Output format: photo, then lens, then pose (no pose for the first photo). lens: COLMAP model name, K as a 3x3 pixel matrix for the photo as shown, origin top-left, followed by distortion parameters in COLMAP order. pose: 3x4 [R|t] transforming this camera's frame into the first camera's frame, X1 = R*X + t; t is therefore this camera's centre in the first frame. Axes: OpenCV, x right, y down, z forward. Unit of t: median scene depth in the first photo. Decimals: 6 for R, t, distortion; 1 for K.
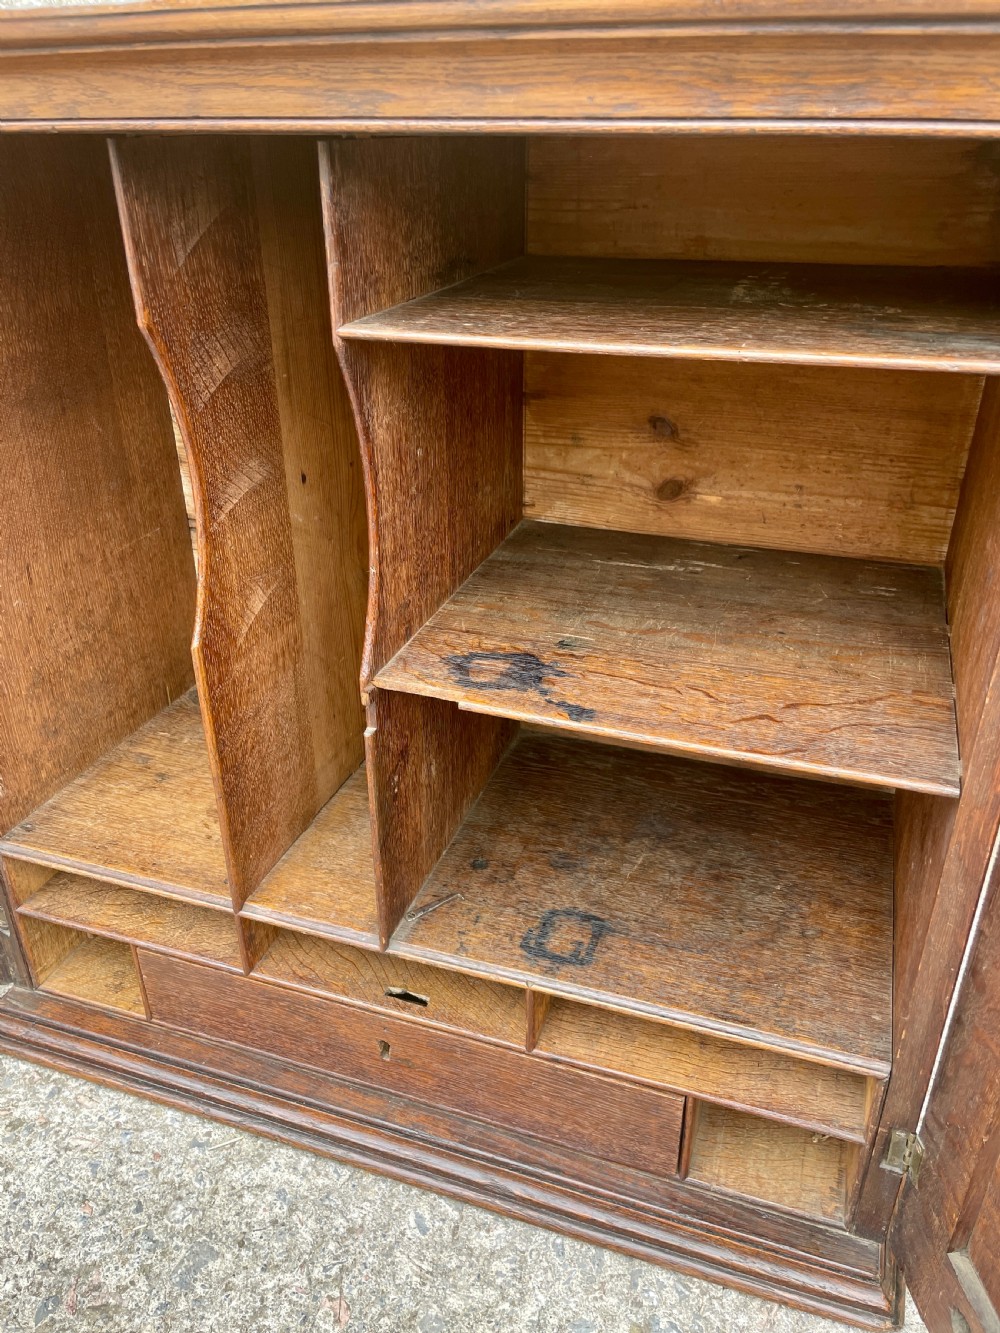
lens RADIAL K [[1042.0, 0, 507.1], [0, 1042.0, 653.5], [0, 0, 1]] dist [0.072771, -0.106335]
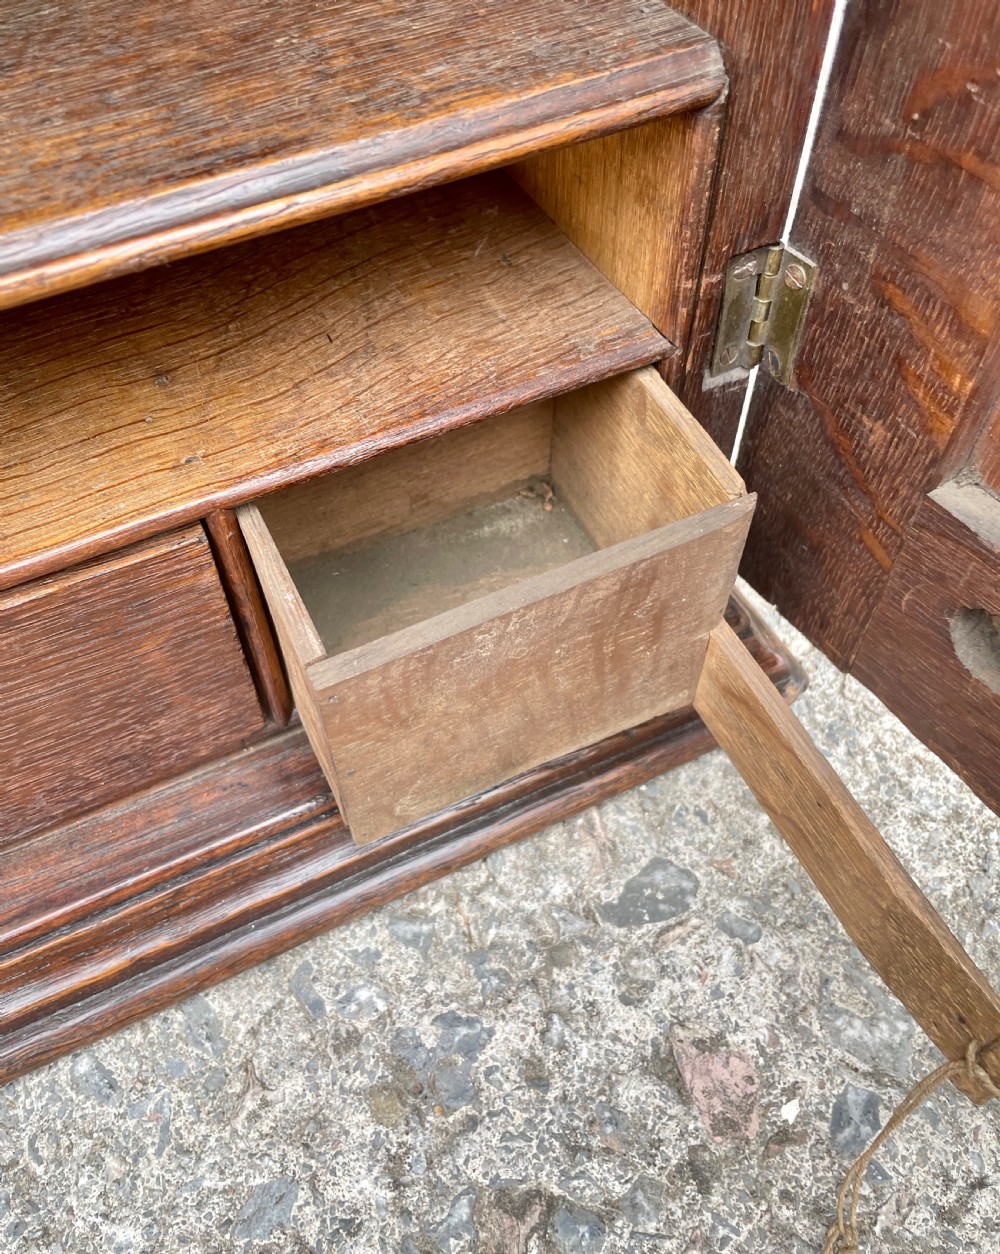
lens RADIAL K [[1070.7, 0, 470.9], [0, 1070.7, 565.1], [0, 0, 1]] dist [0.059117, -0.100952]
pose [[0.708010, -0.549105, 0.444079, 0.071064], [0.349101, 0.818757, 0.455813, 0.291212], [-0.613882, -0.167691, 0.771381, 0.651948]]
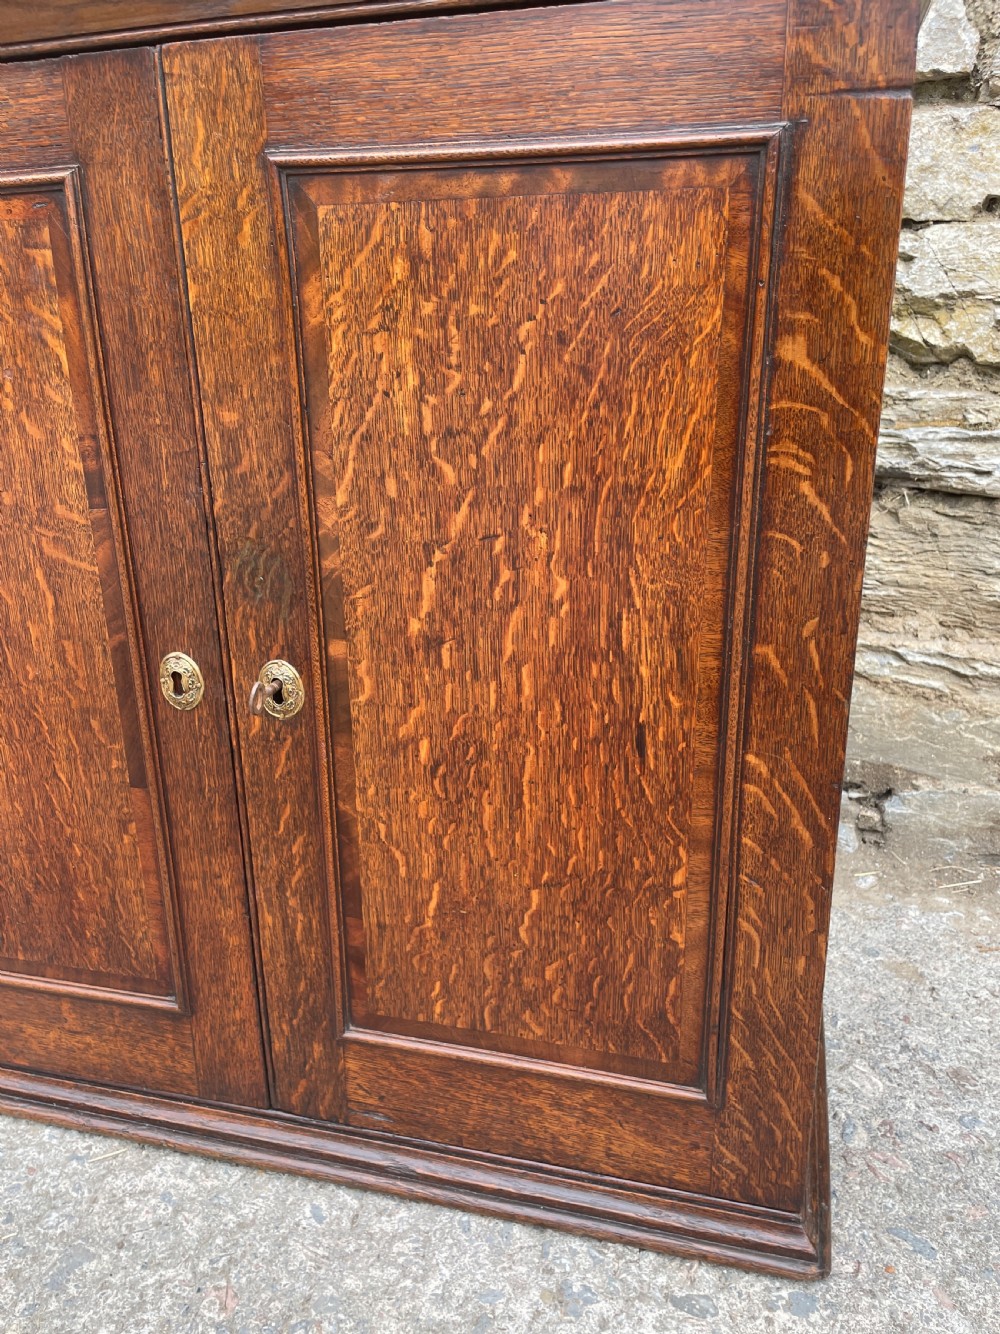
lens RADIAL K [[1042.8, 0, 487.6], [0, 1042.8, 684.6], [0, 0, 1]] dist [0.072771, -0.106335]
pose [[0.998065, -0.038364, 0.048932, 0.040780], [0.045678, 0.986320, -0.158389, 0.233742], [-0.042186, 0.160318, 0.986164, 0.000352]]
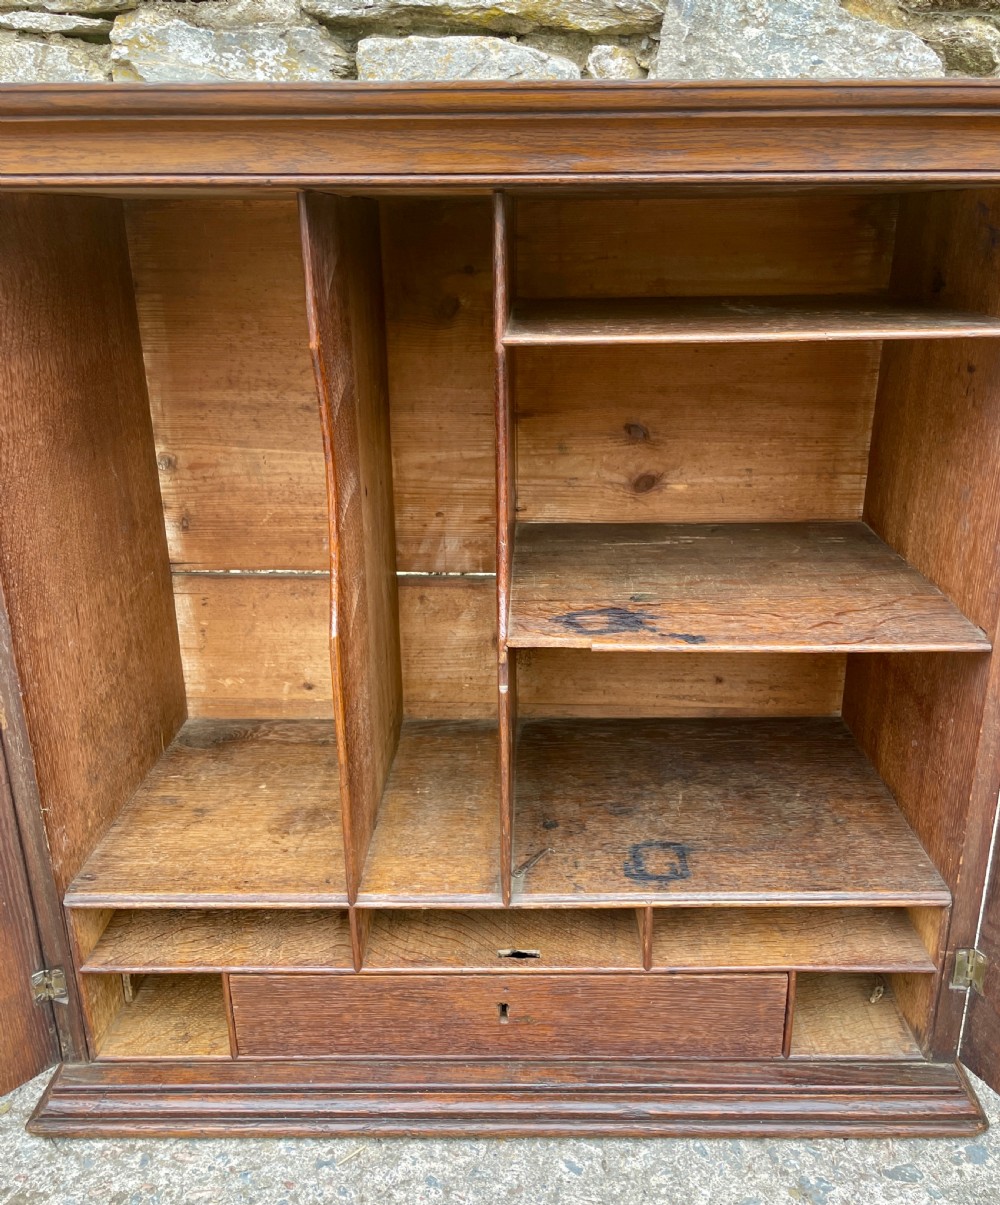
lens RADIAL K [[1057.4, 0, 530.8], [0, 1057.4, 577.1], [0, 0, 1]] dist [0.075809, -0.106493]
pose [[0.944666, -0.106195, 0.310370, -0.389848], [0.152356, 0.979946, -0.128427, 0.093131], [-0.290507, 0.168608, 0.941901, -0.096851]]
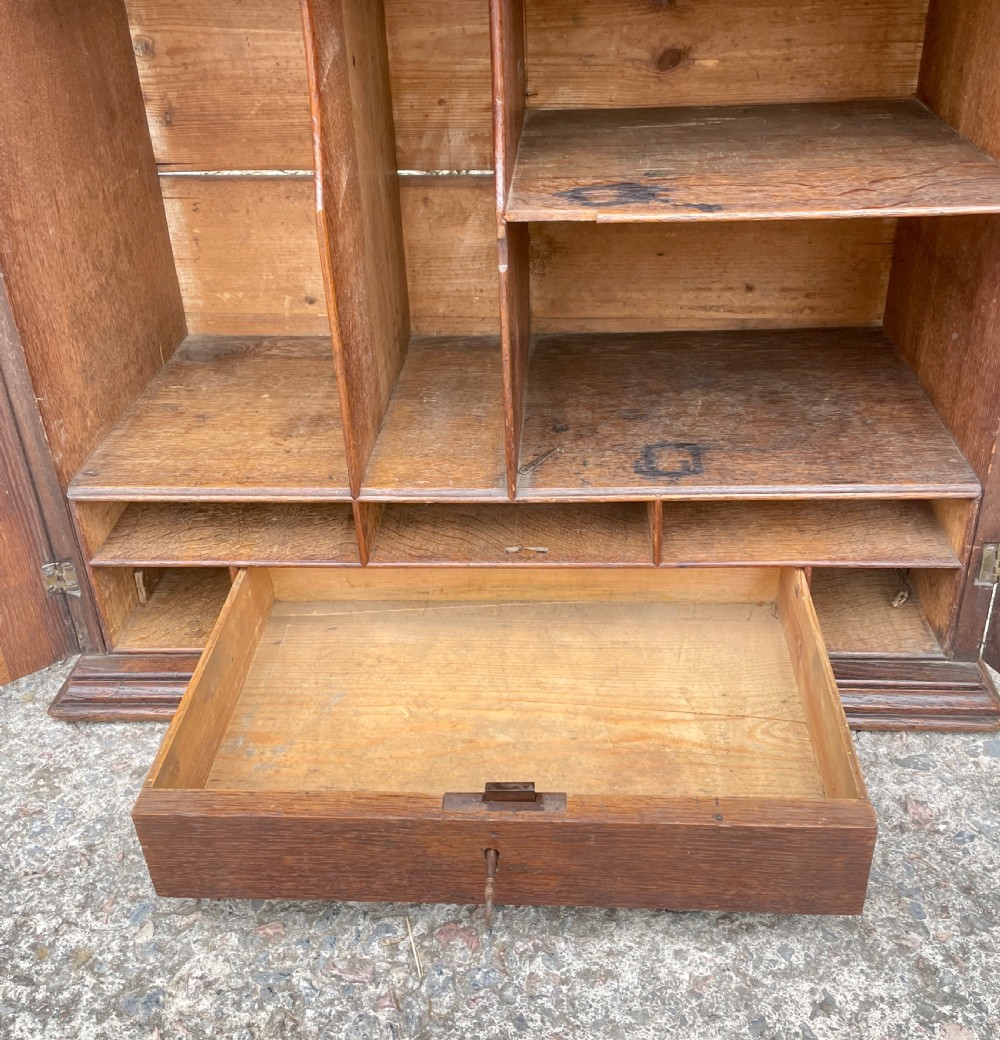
lens RADIAL K [[1143.1, 0, 509.1], [0, 1143.1, 463.5], [0, 0, 1]] dist [0.055846, 0.000000]
pose [[0.960195, -0.160726, 0.228457, -0.368281], [0.157281, 0.986991, 0.033331, 0.203228], [-0.230843, 0.003928, 0.972983, -0.115150]]
